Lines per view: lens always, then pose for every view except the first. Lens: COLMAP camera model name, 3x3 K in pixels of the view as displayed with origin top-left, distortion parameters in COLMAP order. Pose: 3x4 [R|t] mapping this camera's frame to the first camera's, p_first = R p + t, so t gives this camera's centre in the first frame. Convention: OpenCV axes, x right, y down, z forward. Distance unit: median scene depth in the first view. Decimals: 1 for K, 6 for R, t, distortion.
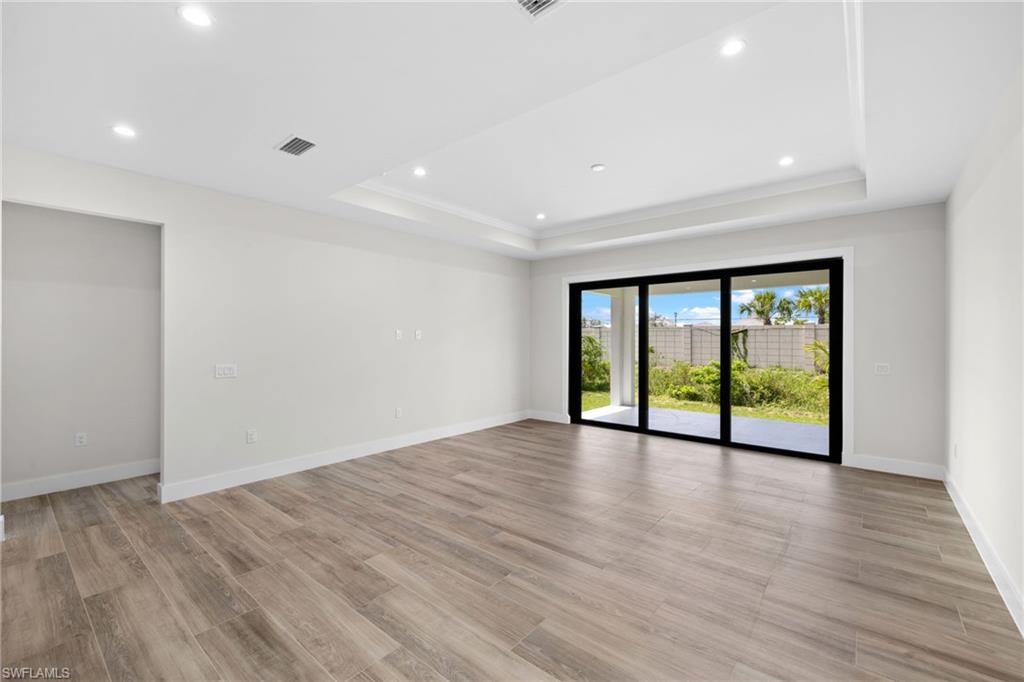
lens RADIAL K [[431.2, 0, 514.3], [0, 431.2, 326.9], [0, 0, 1]] dist [0.006959, -0.002742]
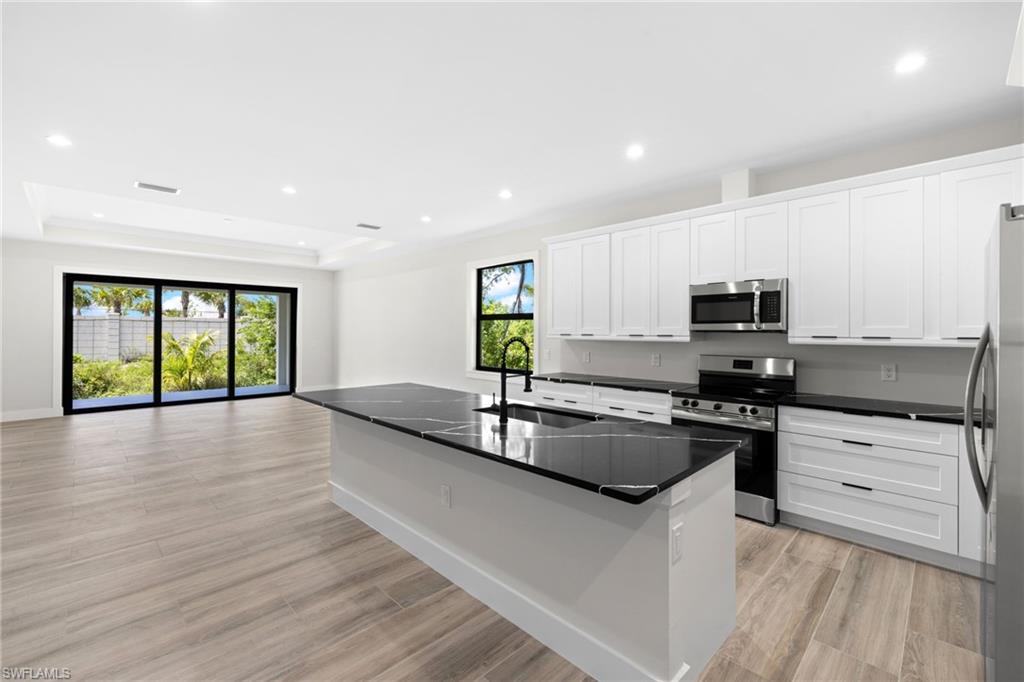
lens RADIAL K [[431.2, 0, 509.6], [0, 431.2, 330.8], [0, 0, 1]] dist [0.006959, -0.002742]
pose [[0.102950, -0.001351, 0.994686, -1.303832], [-0.028451, 0.999586, 0.004302, -0.004994], [-0.994280, -0.028743, 0.102869, -0.196397]]
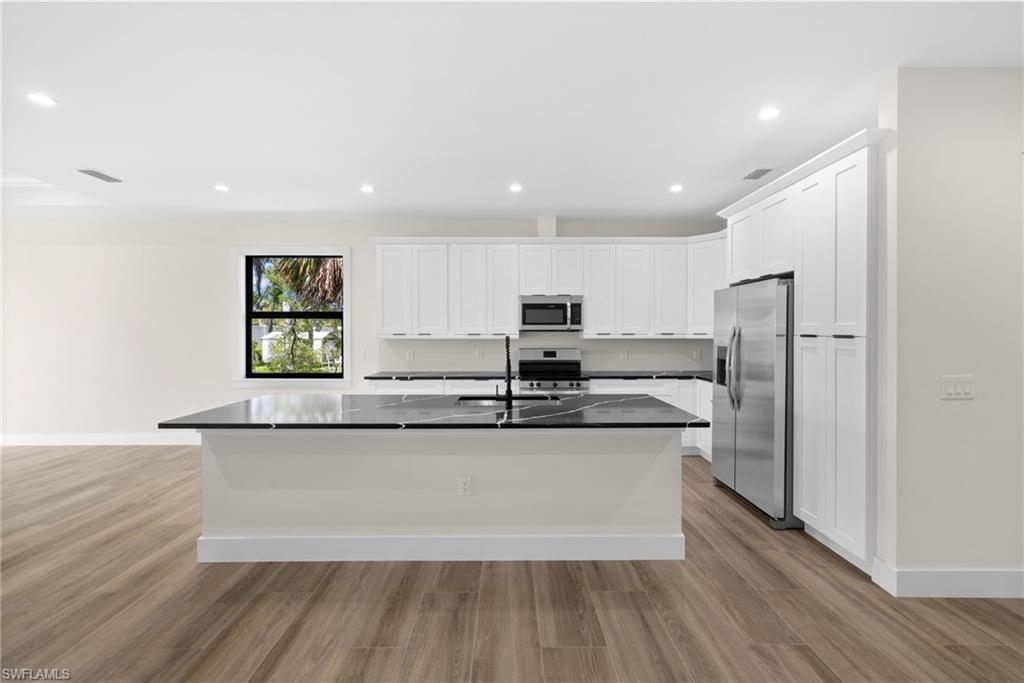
lens RADIAL K [[431.2, 0, 504.2], [0, 431.2, 329.3], [0, 0, 1]] dist [0.006959, -0.002742]
pose [[-0.636177, 0.000922, 0.771542, -1.245547], [-0.021066, 0.999606, -0.018564, 0.008966], [-0.771255, -0.028063, -0.635907, 0.330702]]
